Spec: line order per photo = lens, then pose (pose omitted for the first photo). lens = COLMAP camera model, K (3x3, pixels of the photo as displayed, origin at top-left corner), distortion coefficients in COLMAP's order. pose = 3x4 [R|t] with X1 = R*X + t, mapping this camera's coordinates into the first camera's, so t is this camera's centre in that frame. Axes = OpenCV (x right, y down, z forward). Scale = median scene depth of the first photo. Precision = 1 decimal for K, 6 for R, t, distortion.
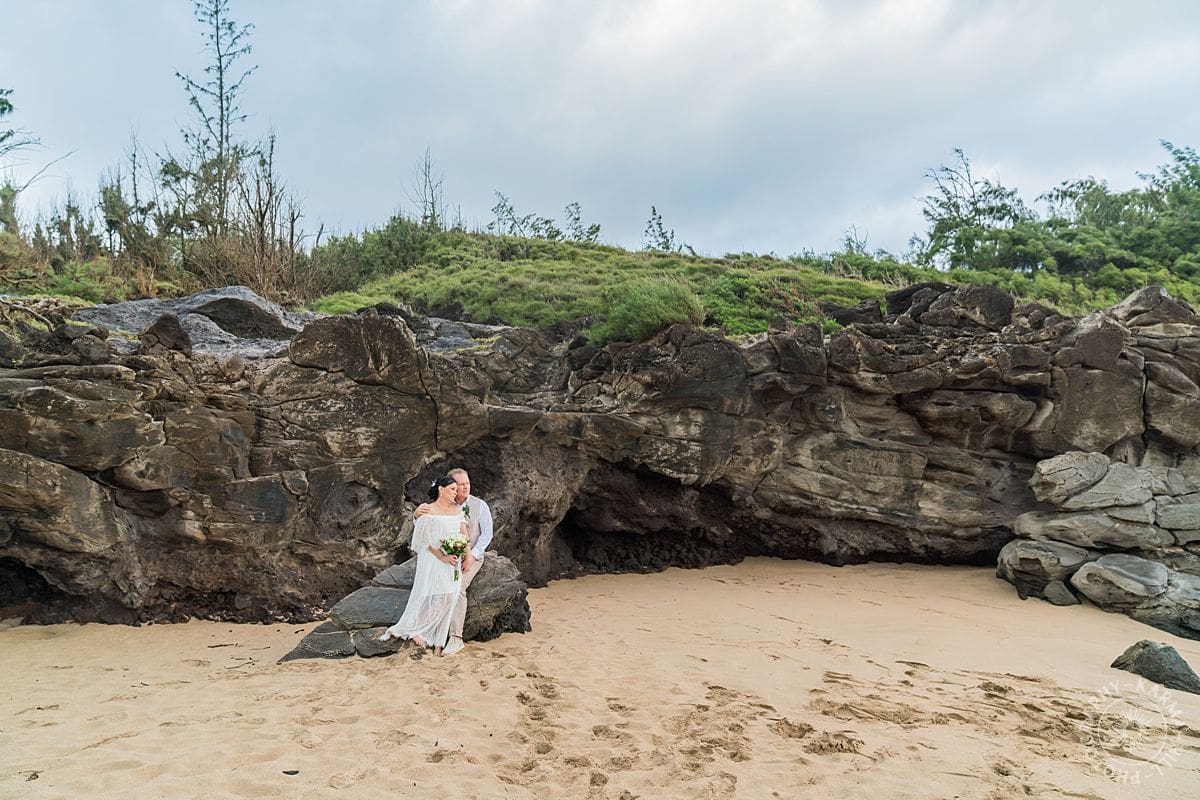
lens RADIAL K [[1465.2, 0, 601.0], [0, 1465.2, 400.4], [0, 0, 1]] dist [-0.021178, 0.000000]
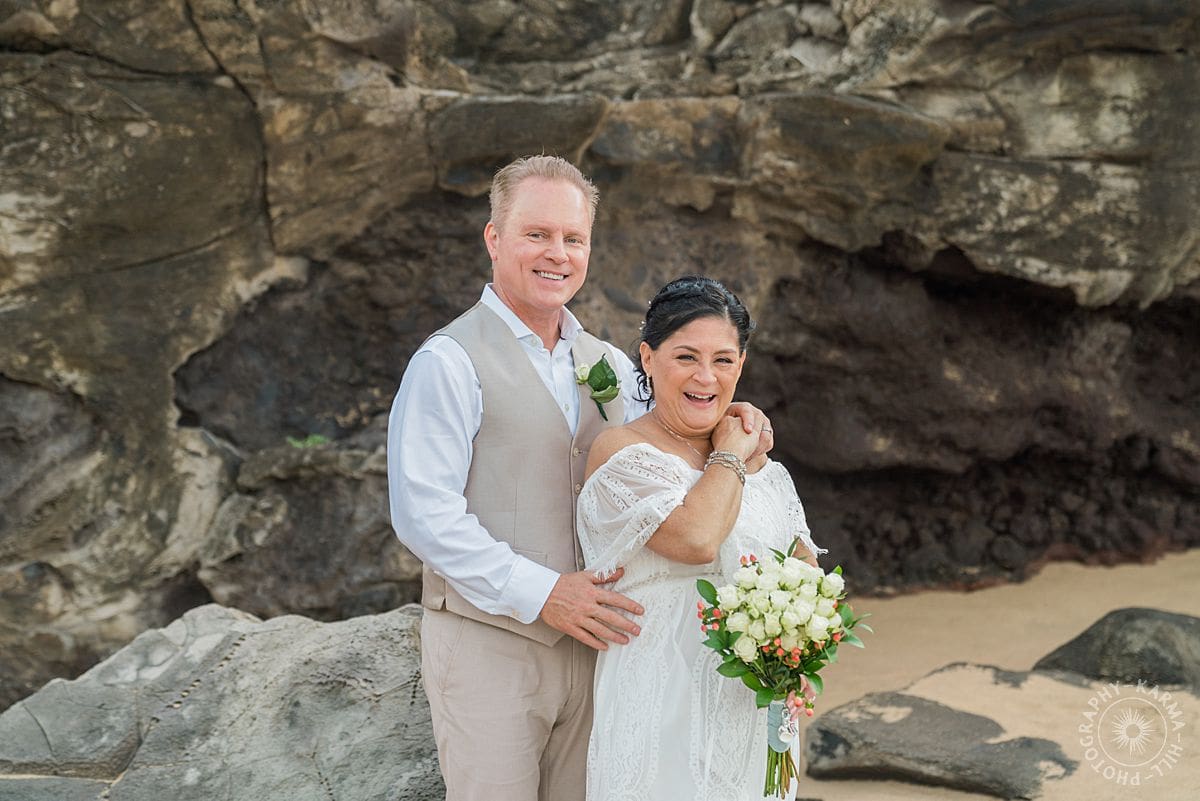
lens RADIAL K [[1465.2, 0, 602.0], [0, 1465.2, 396.0], [0, 0, 1]] dist [-0.021178, 0.000000]
pose [[0.986765, -0.069892, -0.146321, -0.000747], [0.082368, 0.993304, 0.081014, 0.042818], [0.139679, -0.091994, 0.985914, 0.676765]]
